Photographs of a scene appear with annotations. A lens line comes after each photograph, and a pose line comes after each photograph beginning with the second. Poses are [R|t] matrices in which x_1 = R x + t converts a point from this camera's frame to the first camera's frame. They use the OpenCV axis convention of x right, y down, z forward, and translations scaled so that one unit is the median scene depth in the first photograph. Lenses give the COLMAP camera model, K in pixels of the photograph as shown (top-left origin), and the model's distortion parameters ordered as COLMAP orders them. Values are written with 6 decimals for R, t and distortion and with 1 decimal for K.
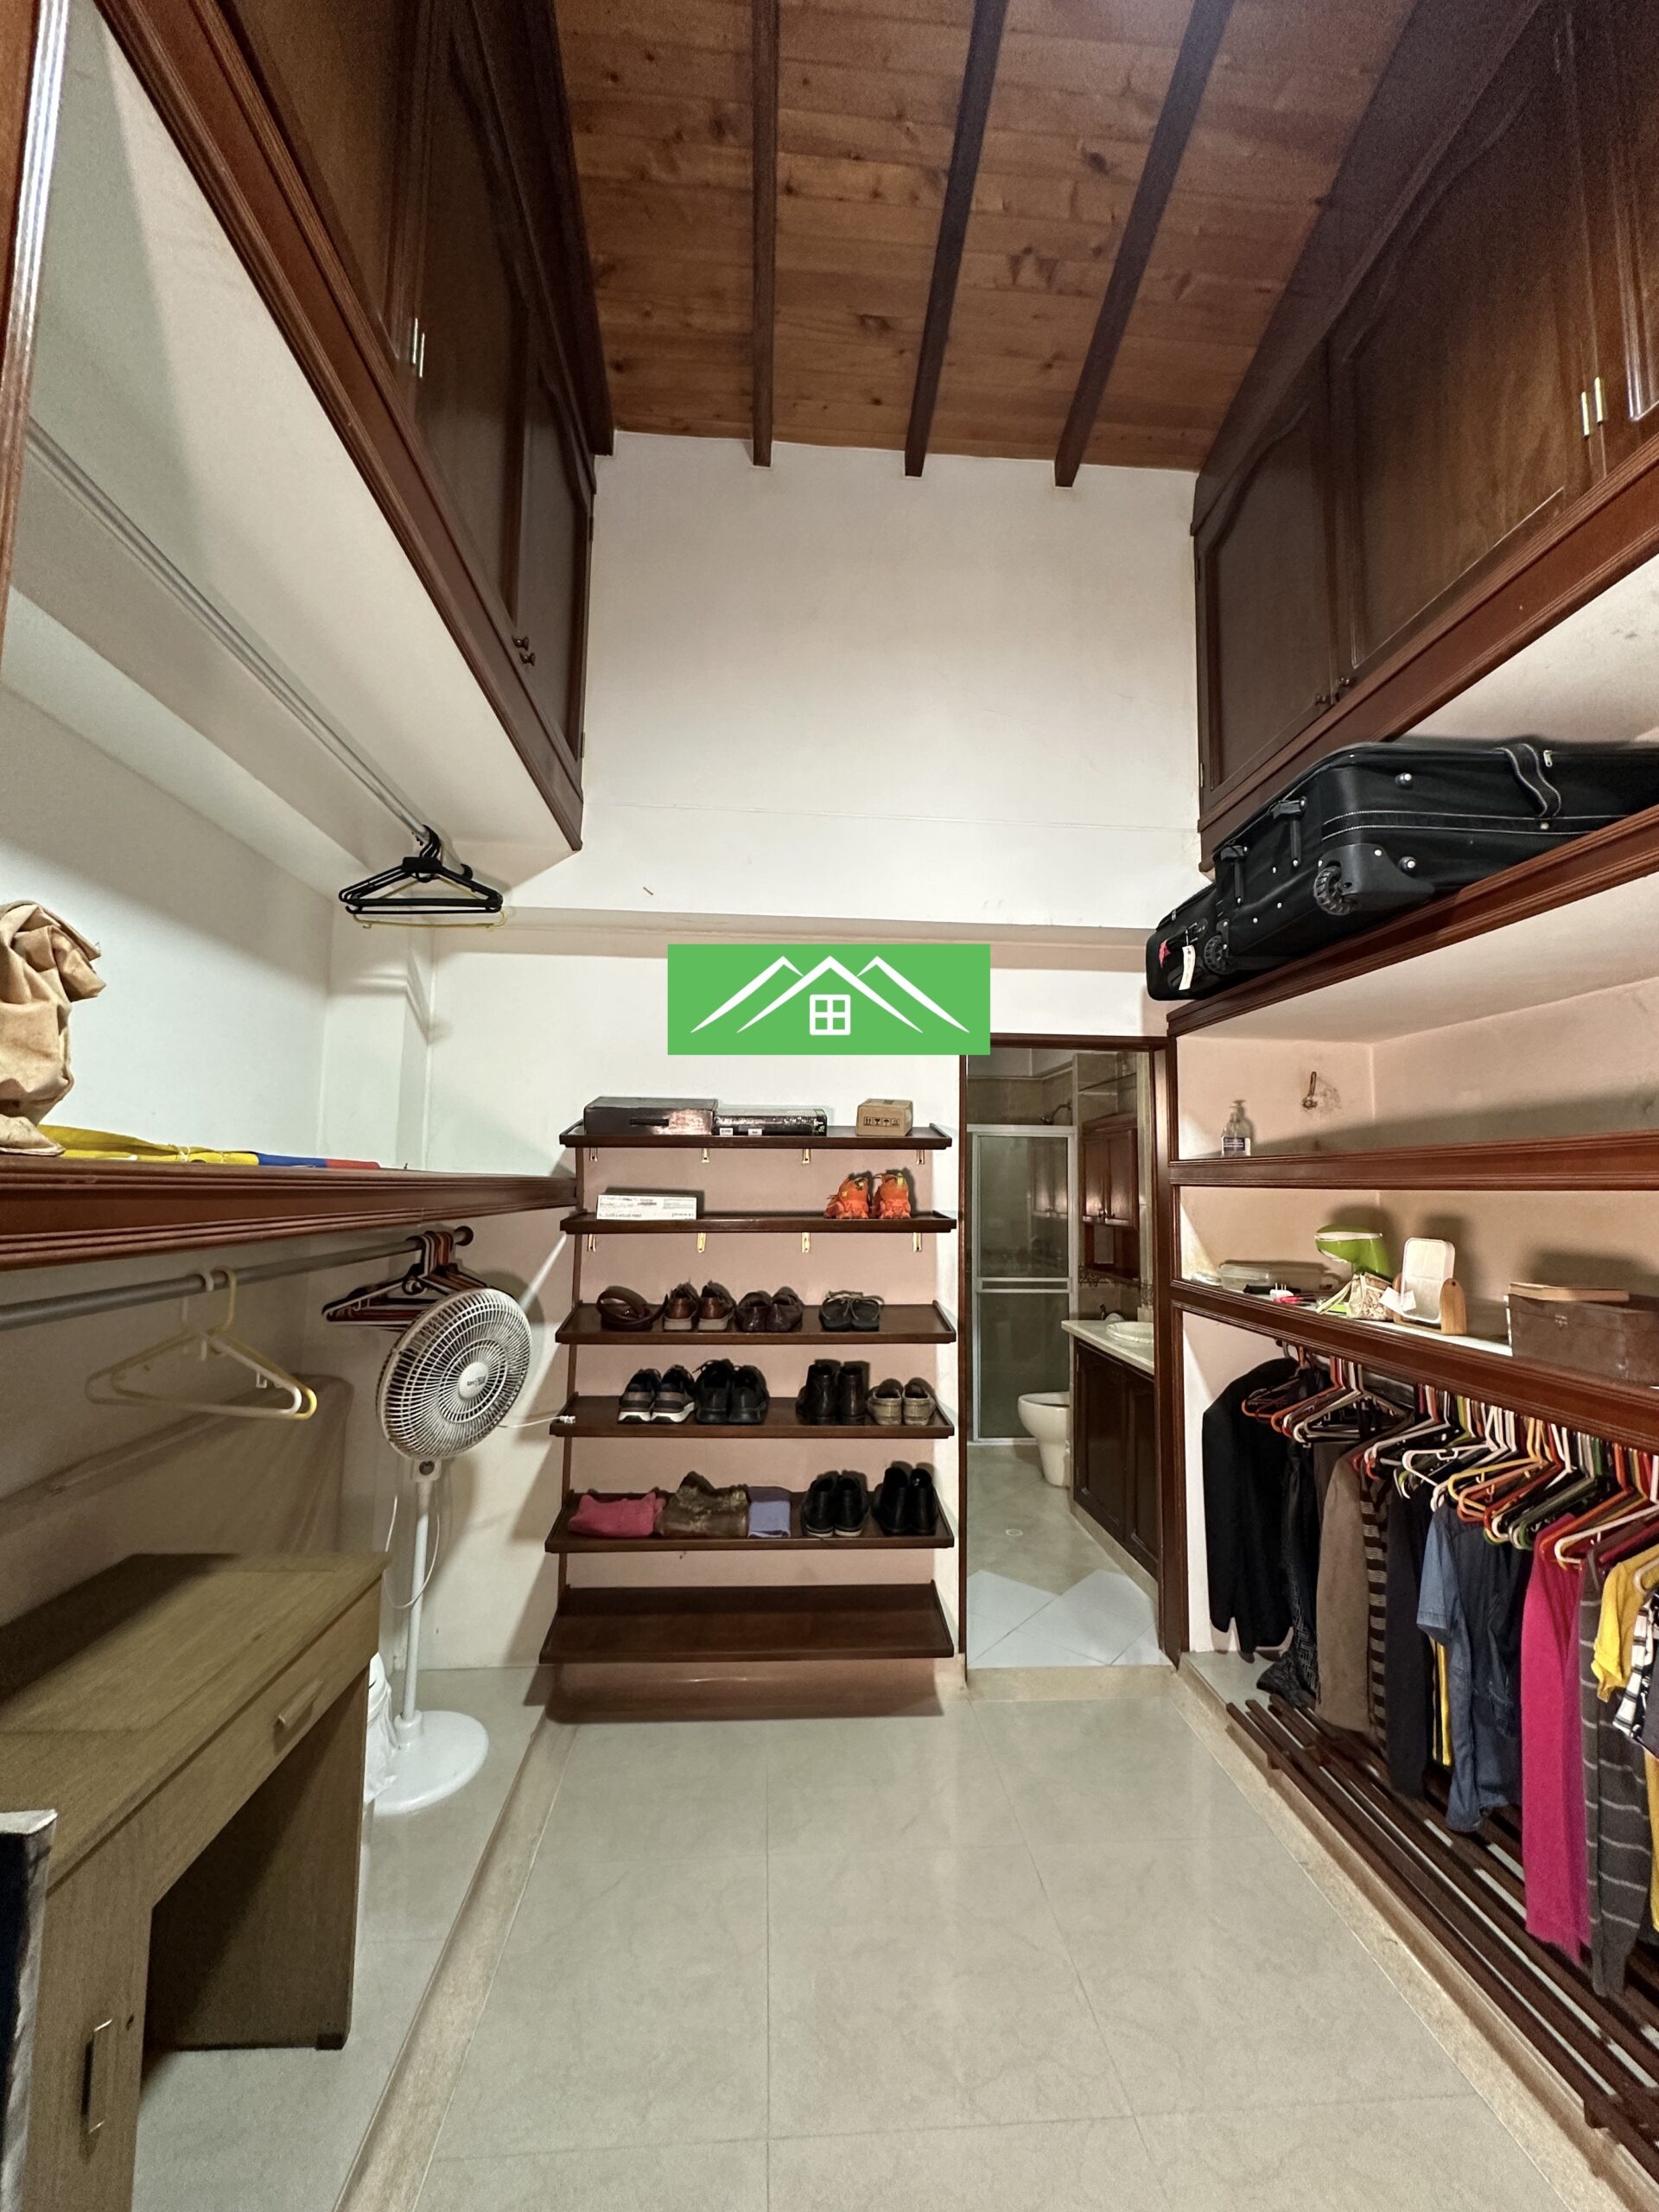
lens RADIAL K [[879.5, 0, 829.5], [0, 879.5, 1106.0], [0, 0, 1]] dist [-0.004641, 0.001213]
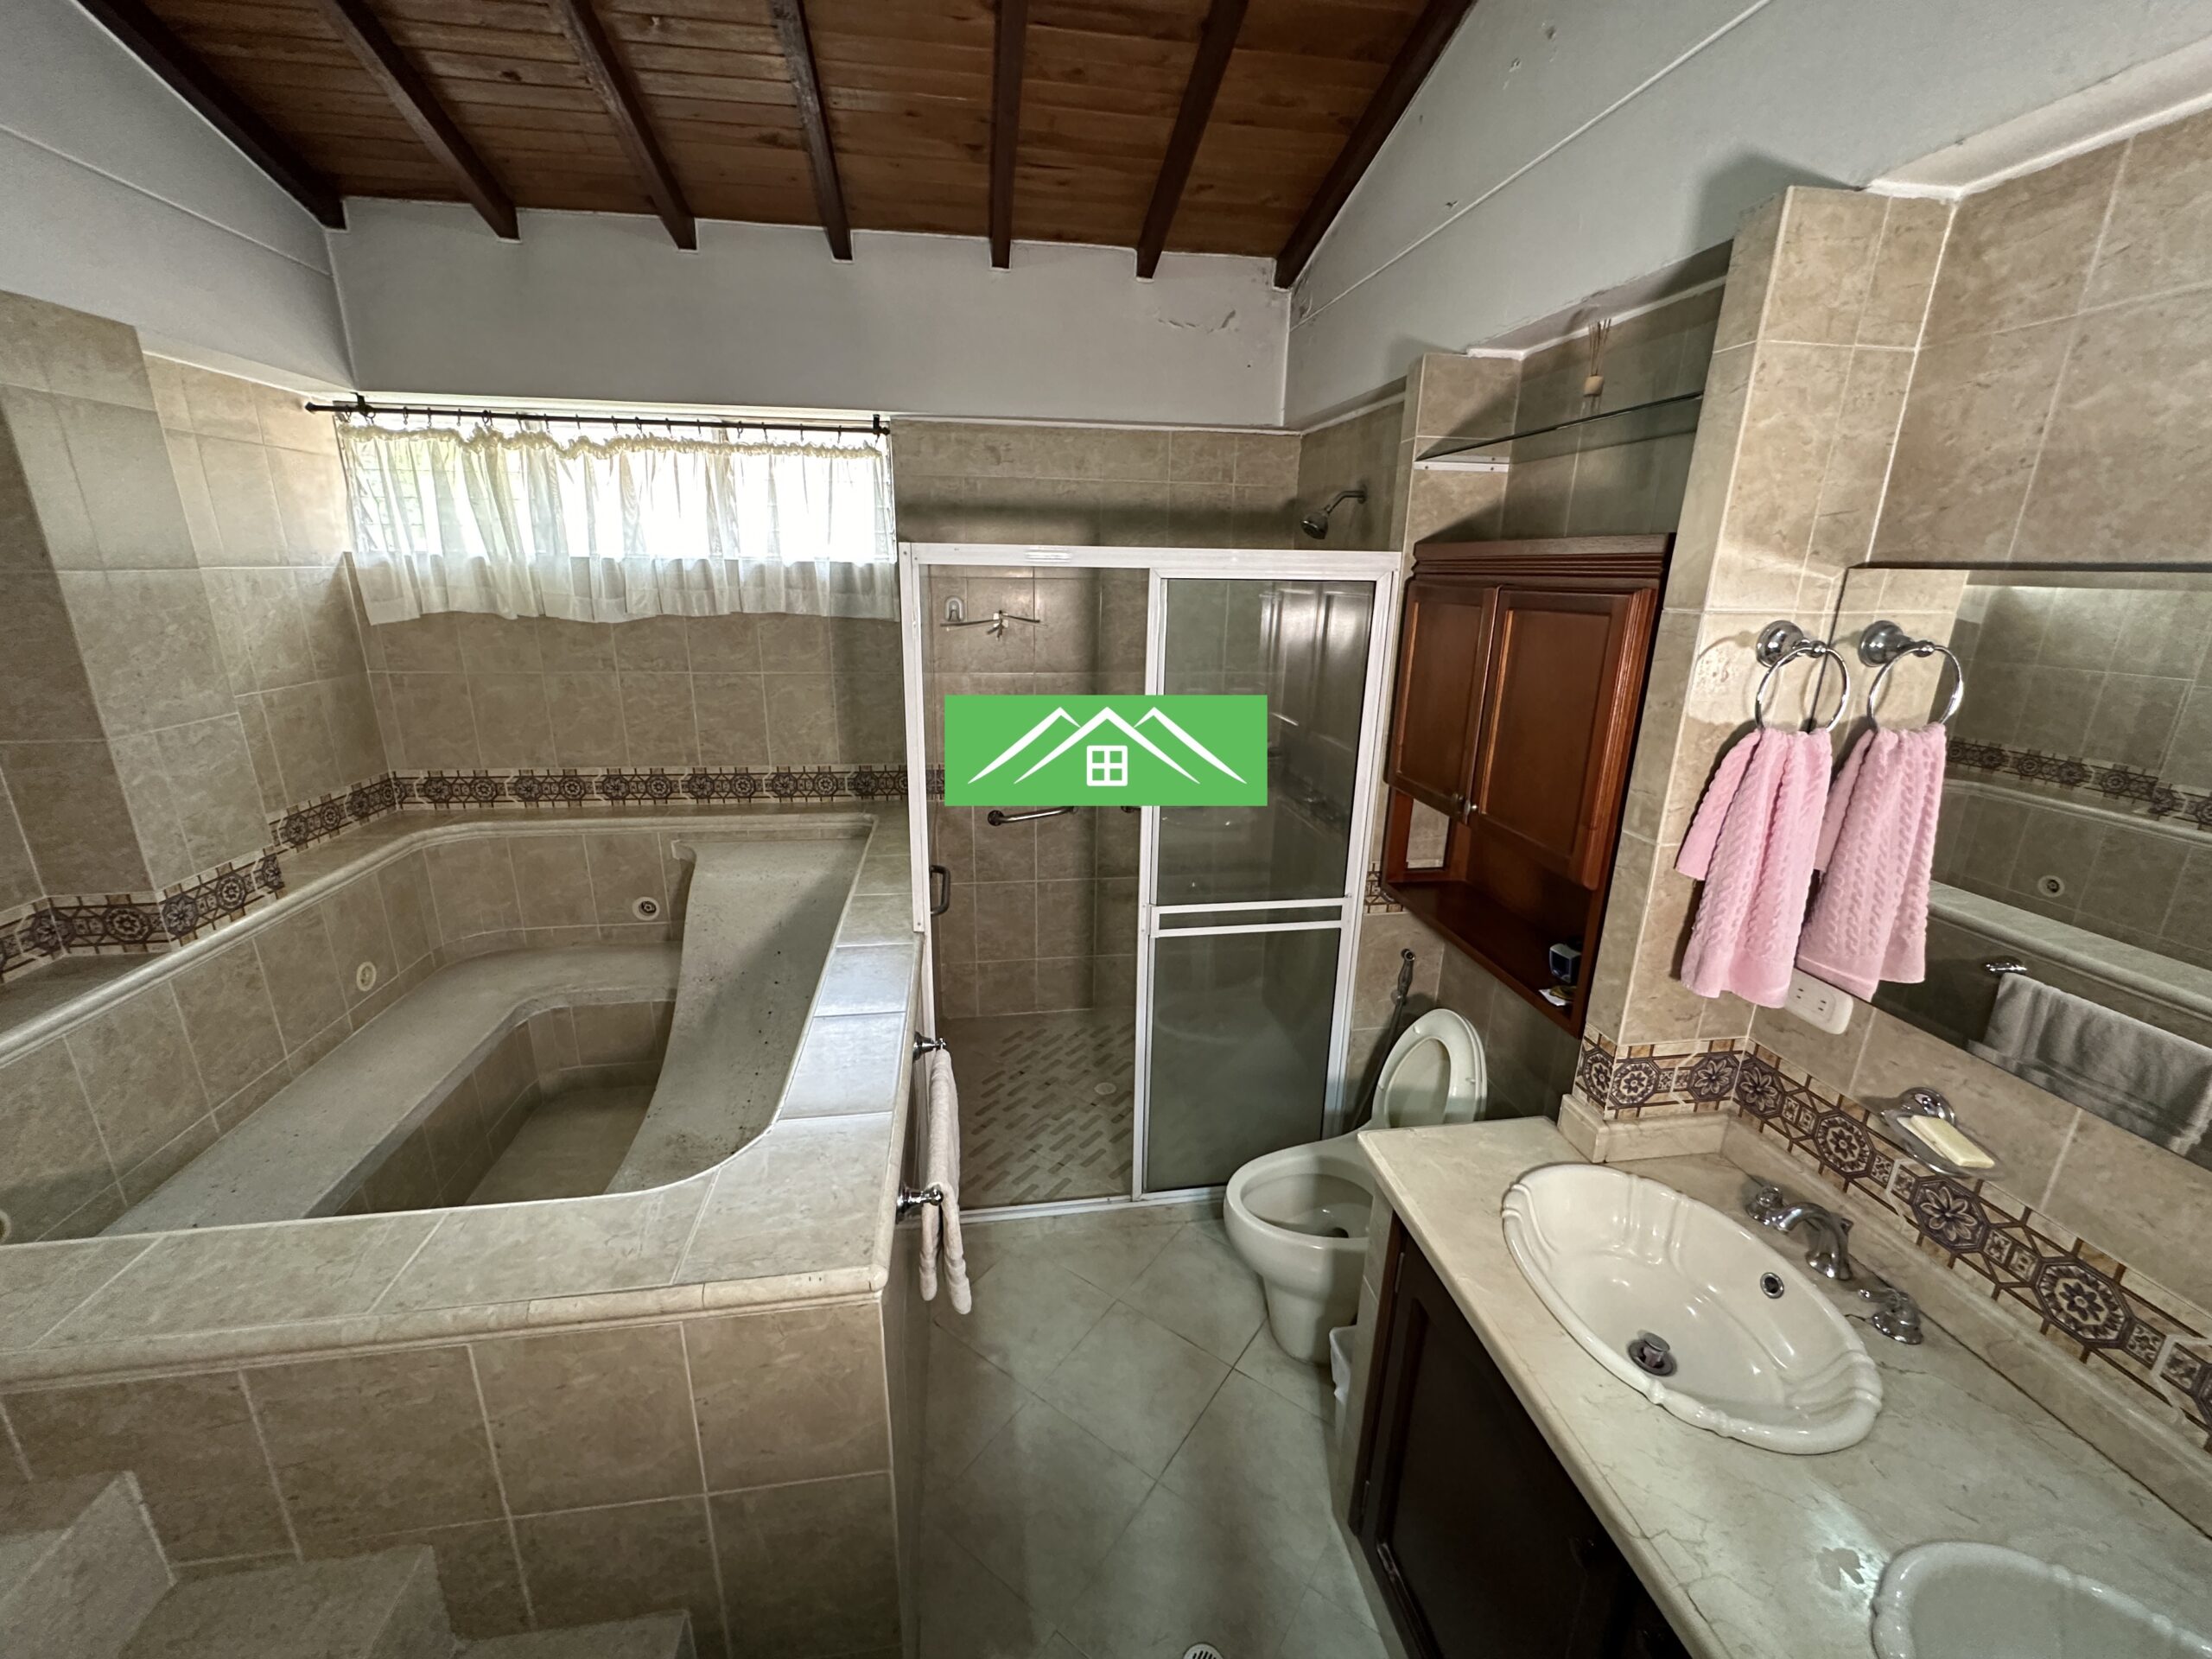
lens RADIAL K [[879.5, 0, 1102.1], [0, 879.5, 827.9], [0, 0, 1]] dist [-0.004641, 0.001213]
pose [[0.996874, -0.024462, 0.075121, 0.266512], [-0.005283, 0.928087, 0.372326, -0.025257], [-0.078827, -0.371559, 0.925057, 1.446693]]
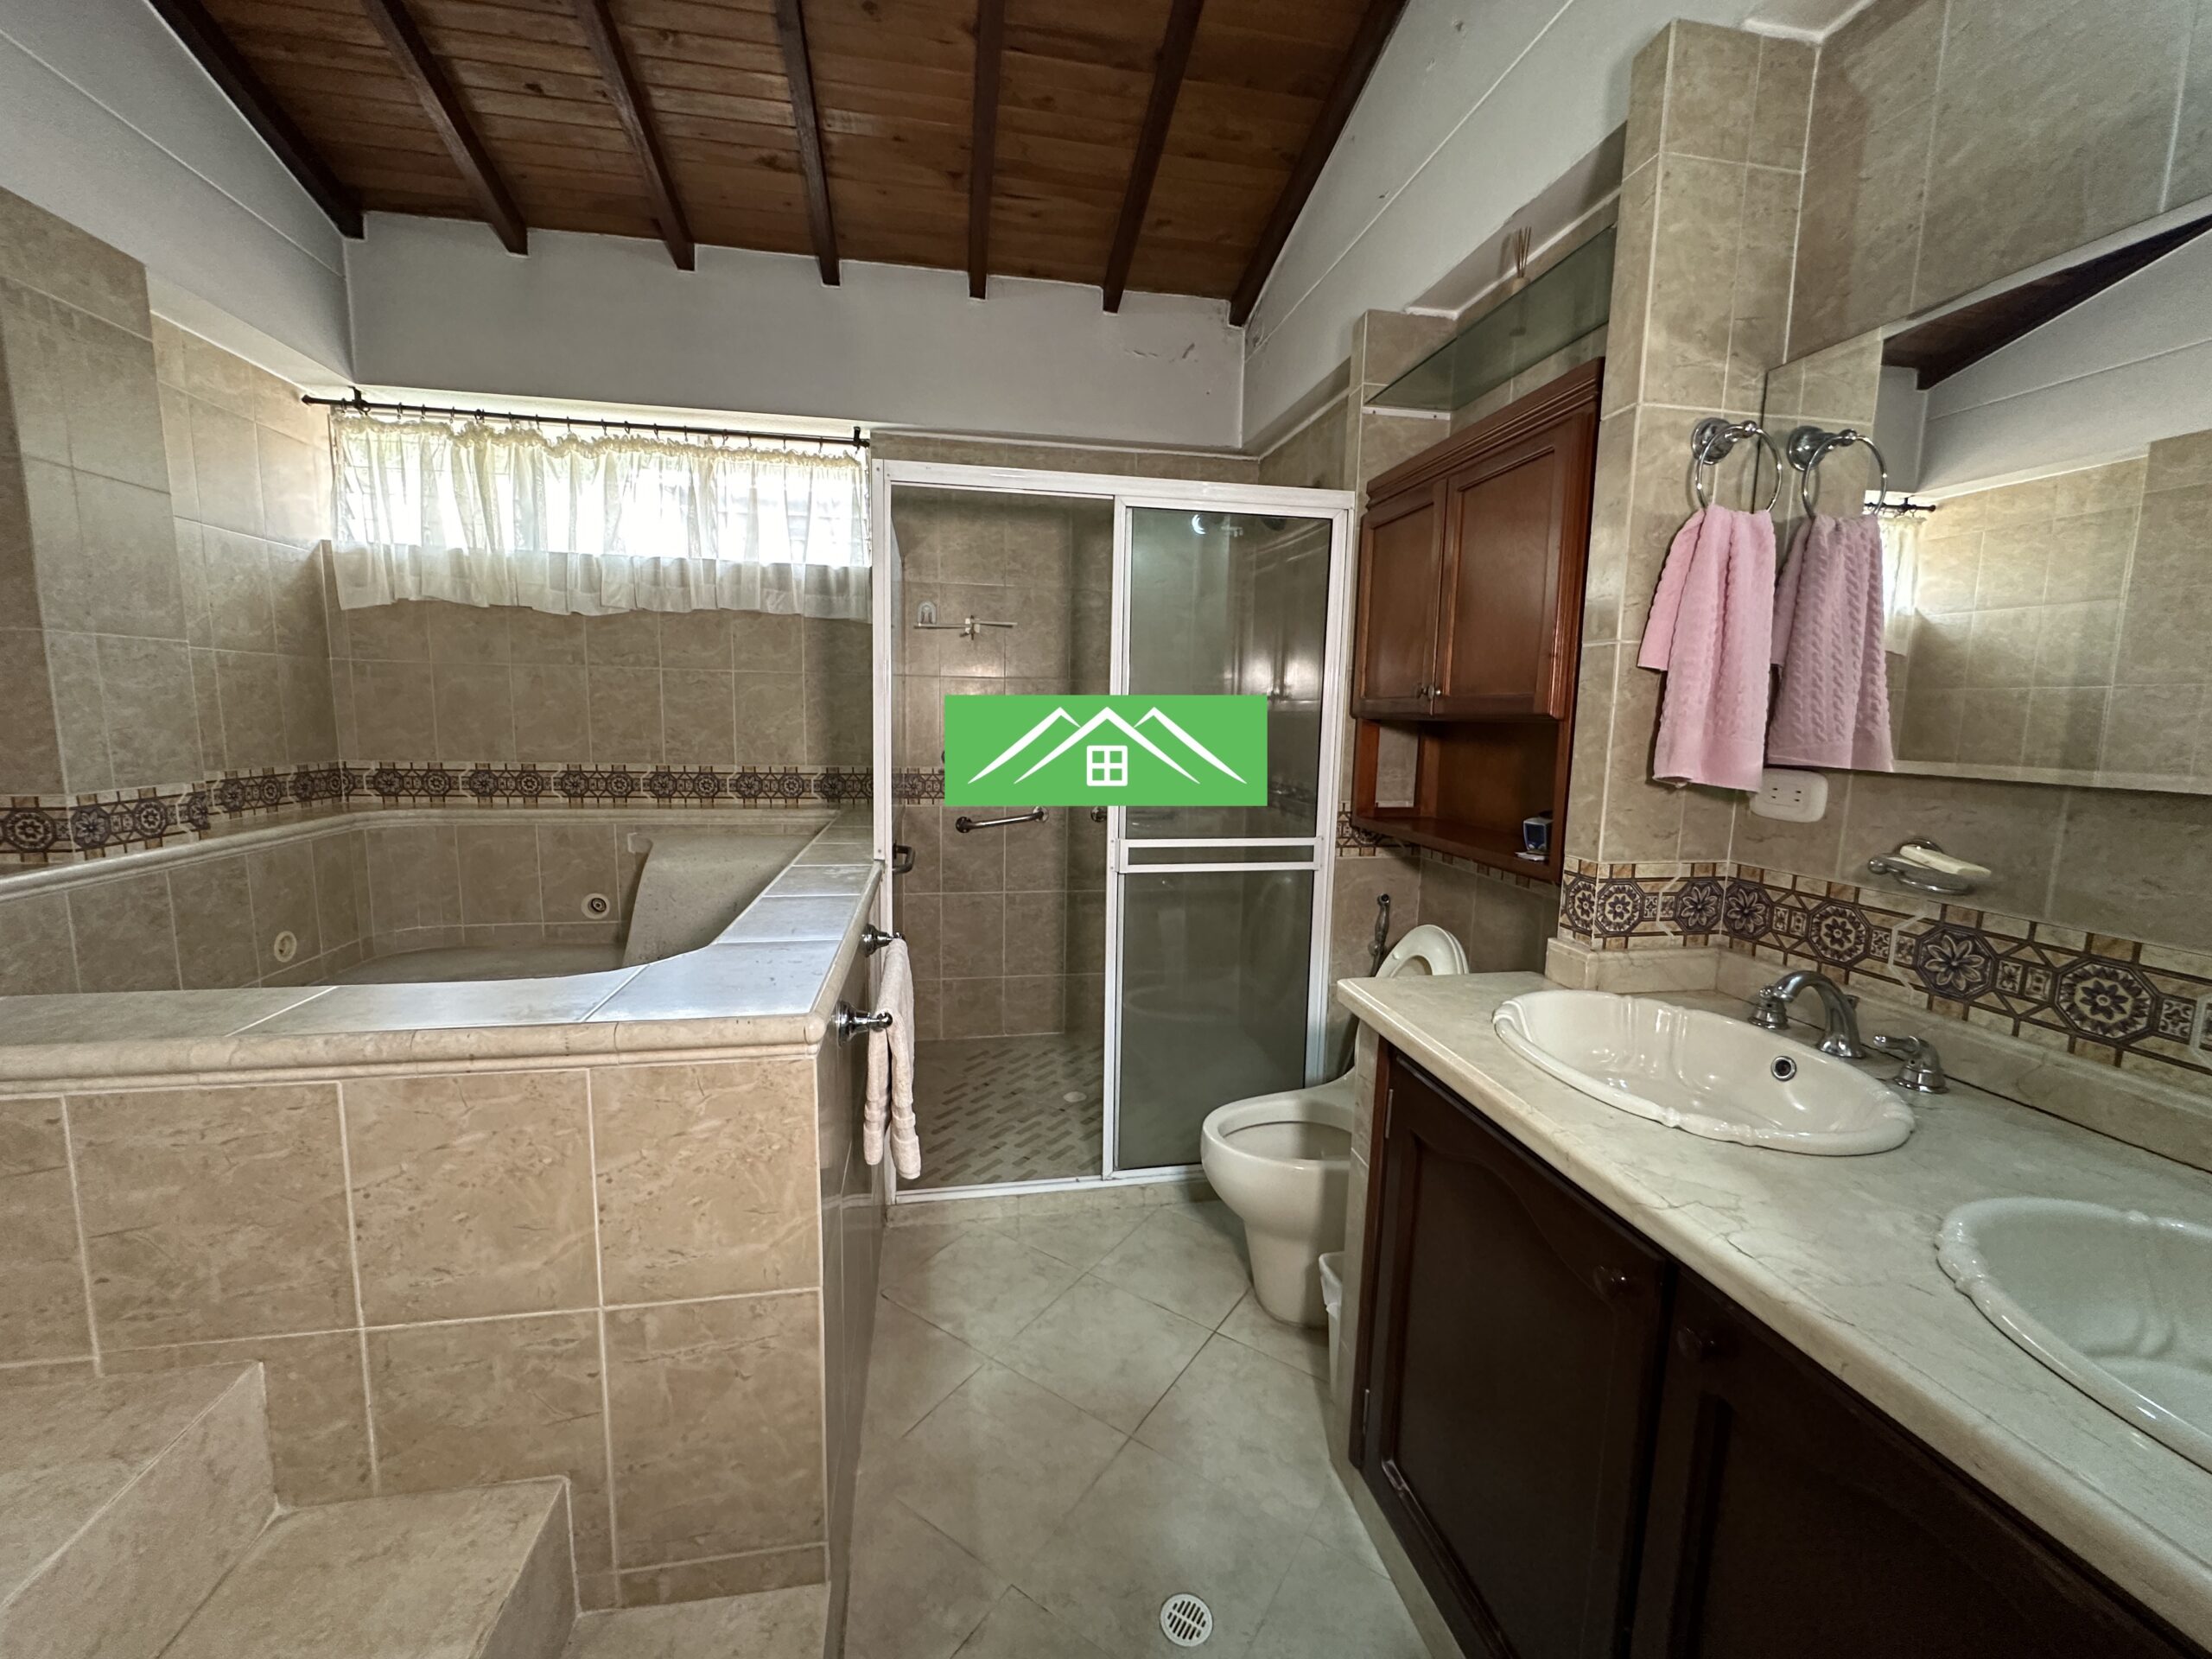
lens RADIAL K [[879.5, 0, 1102.1], [0, 879.5, 827.9], [0, 0, 1]] dist [-0.004641, 0.001213]
pose [[0.994084, -0.013096, 0.107821, 0.270789], [-0.011237, 0.974976, 0.222026, 0.221304], [-0.108031, -0.221924, 0.969061, 1.387407]]
